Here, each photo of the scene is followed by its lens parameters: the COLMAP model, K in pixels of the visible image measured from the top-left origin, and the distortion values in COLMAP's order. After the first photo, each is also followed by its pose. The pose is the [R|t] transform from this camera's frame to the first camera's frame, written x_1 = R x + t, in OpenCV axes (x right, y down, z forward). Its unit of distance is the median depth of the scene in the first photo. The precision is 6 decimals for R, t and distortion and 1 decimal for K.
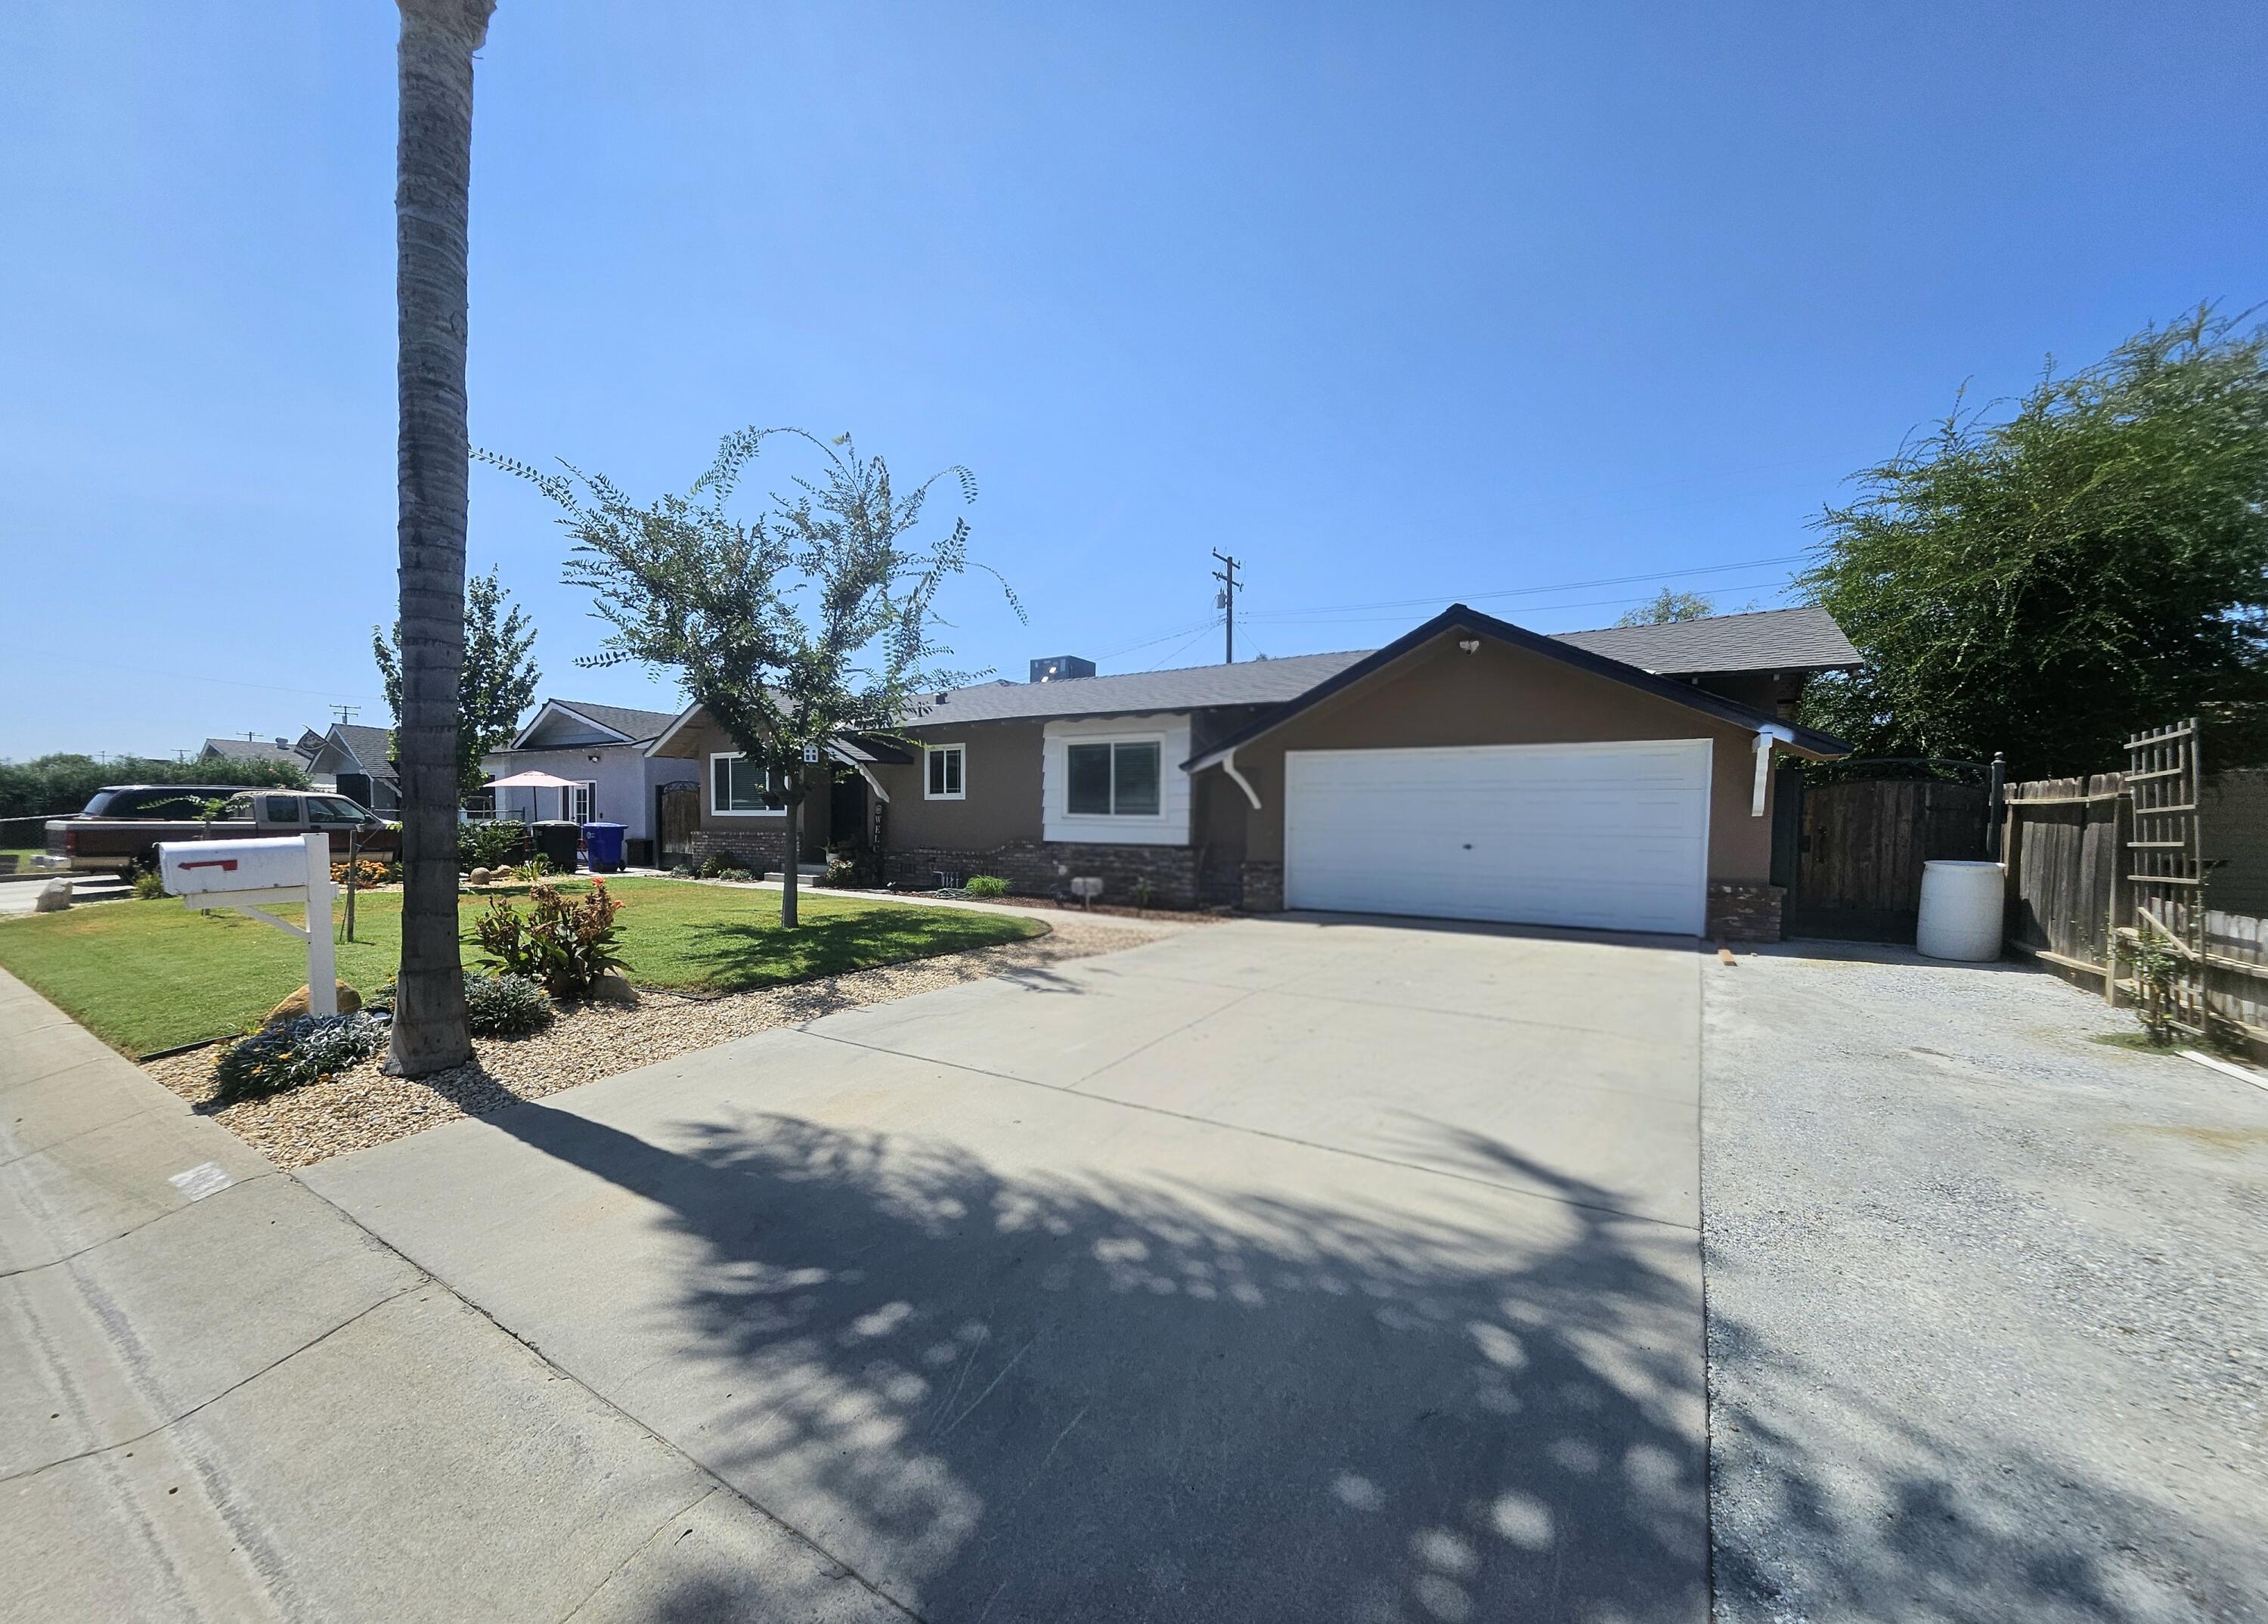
lens RADIAL K [[889.5, 0, 1129.6], [0, 889.5, 852.8], [0, 0, 1]] dist [0.000332, -0.000057]
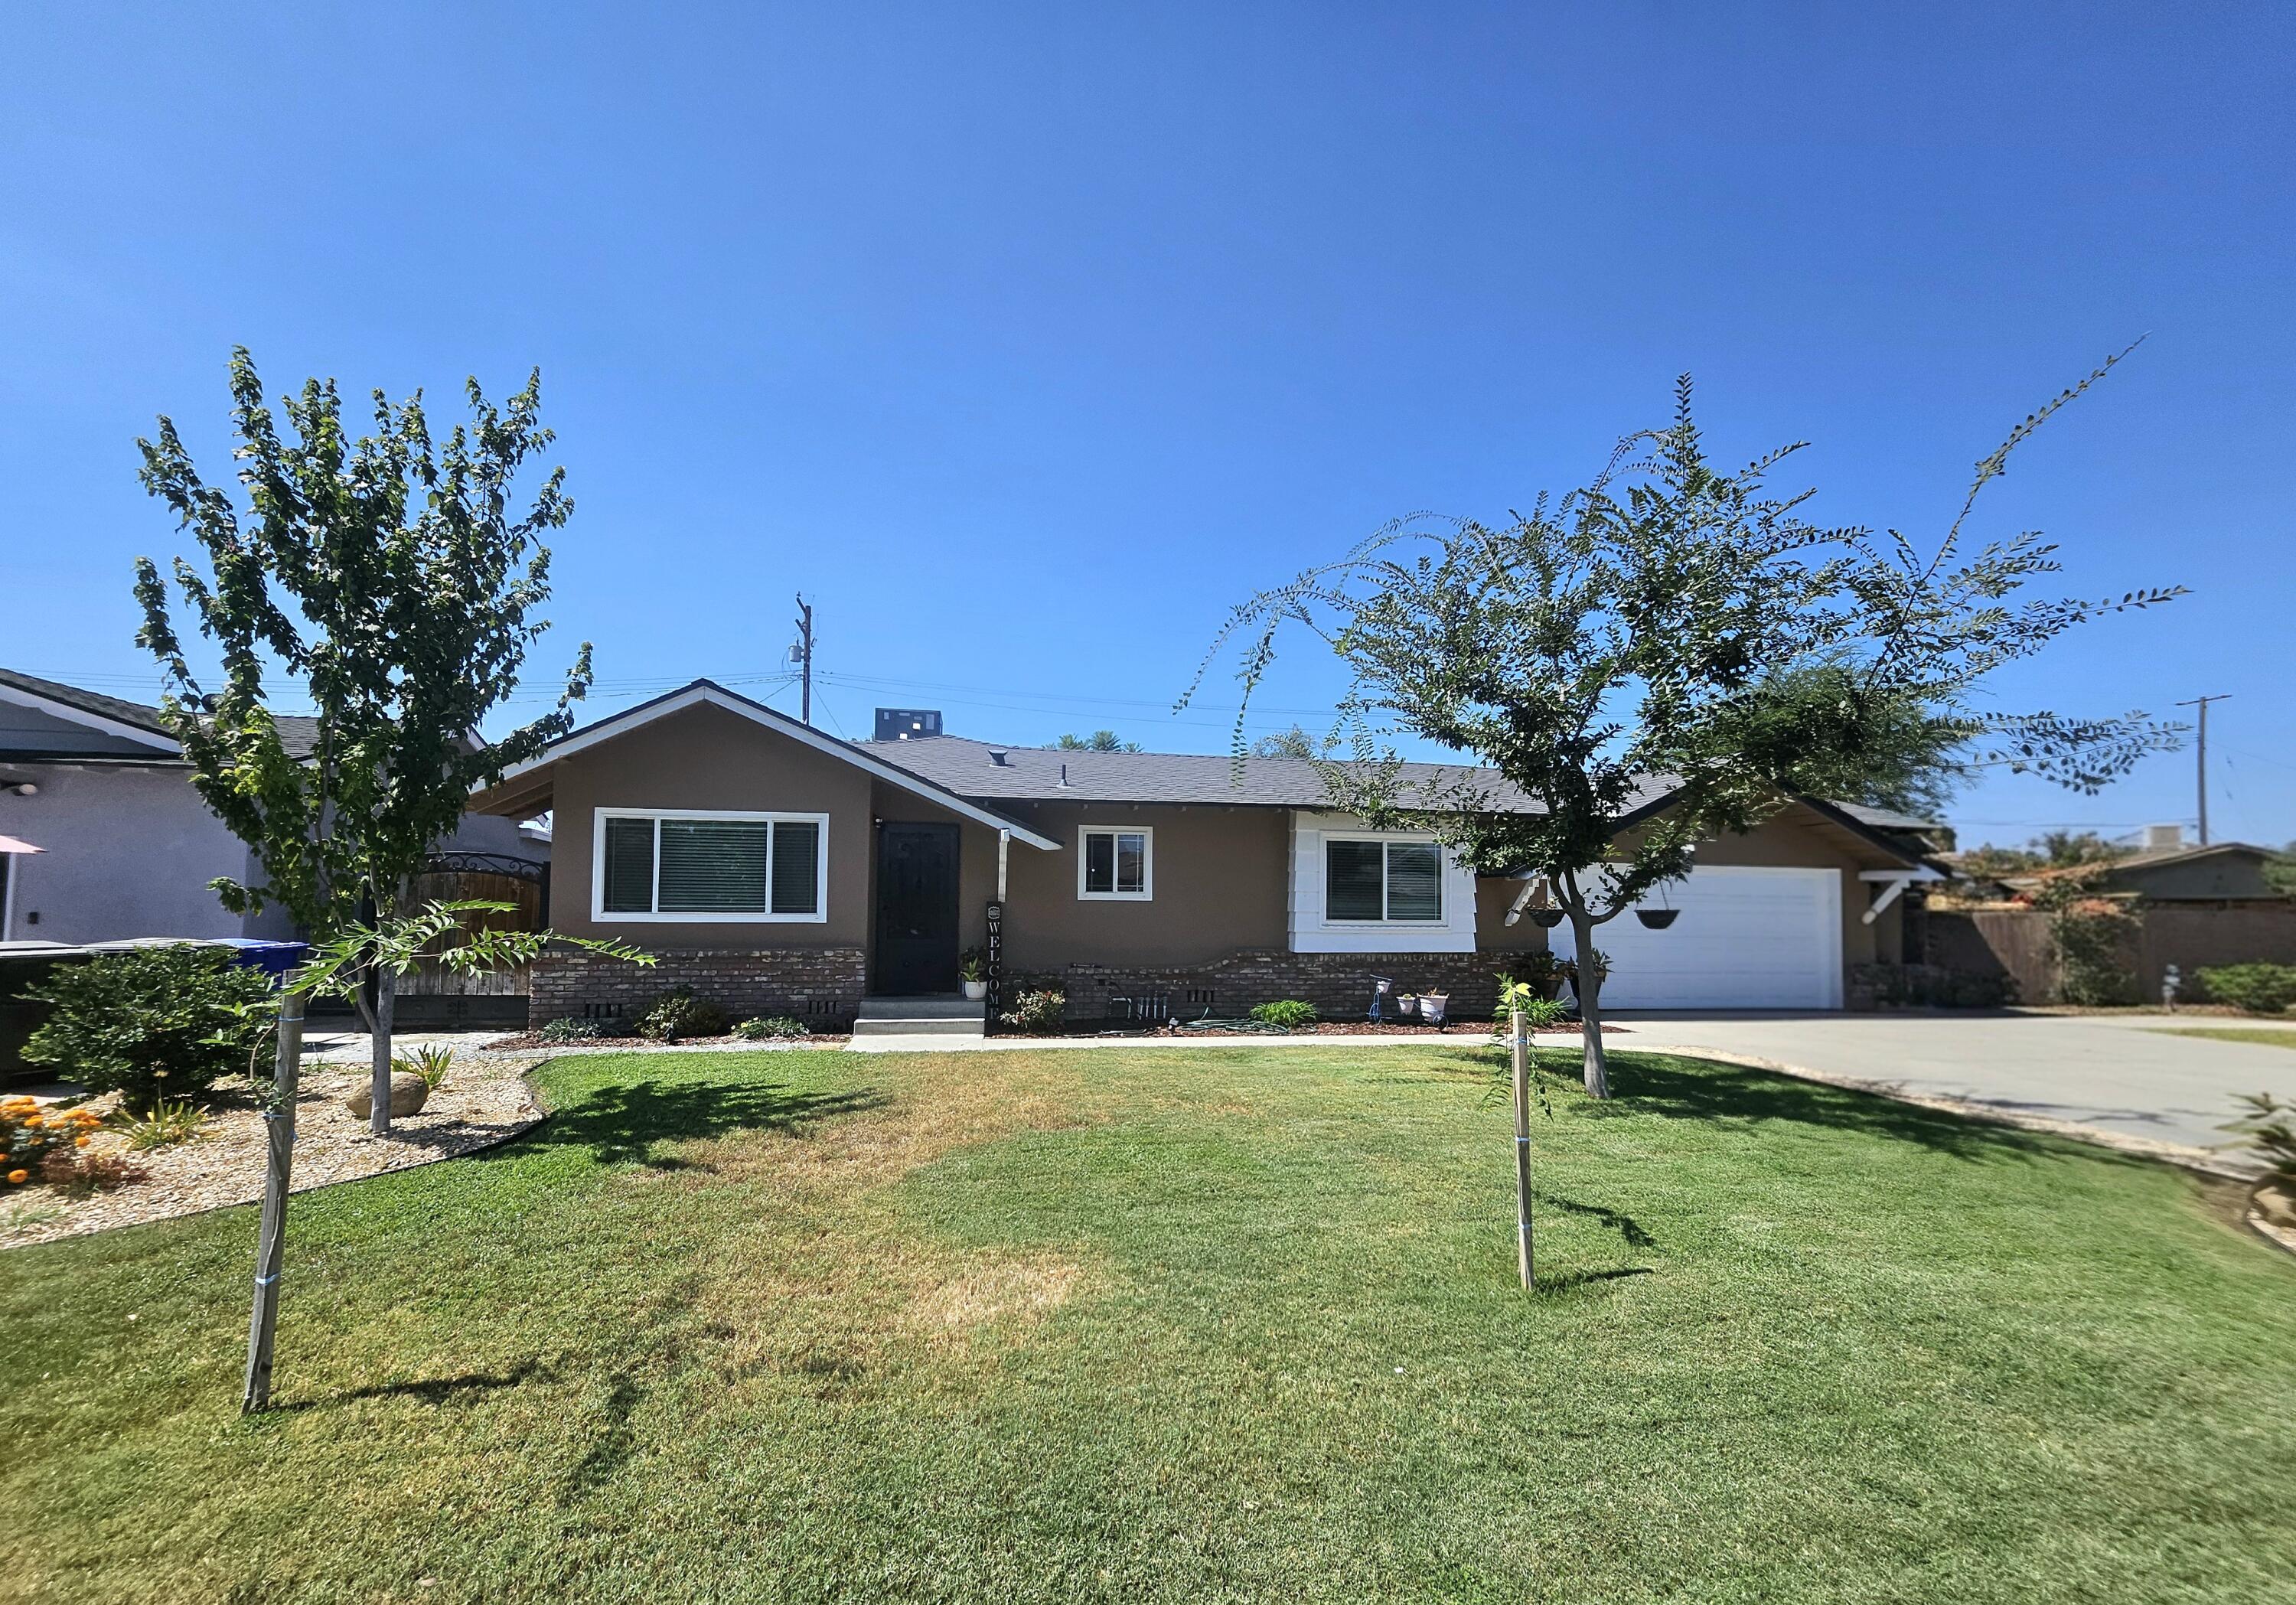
lens RADIAL K [[894.6, 0, 1144.4], [0, 894.6, 866.0], [0, 0, 1]] dist [-0.000762, -0.000033]
pose [[0.725035, 0.029242, 0.688090, -0.754148], [0.021133, 0.997683, -0.064667, -0.041657], [-0.688387, 0.061427, 0.722738, 0.465945]]
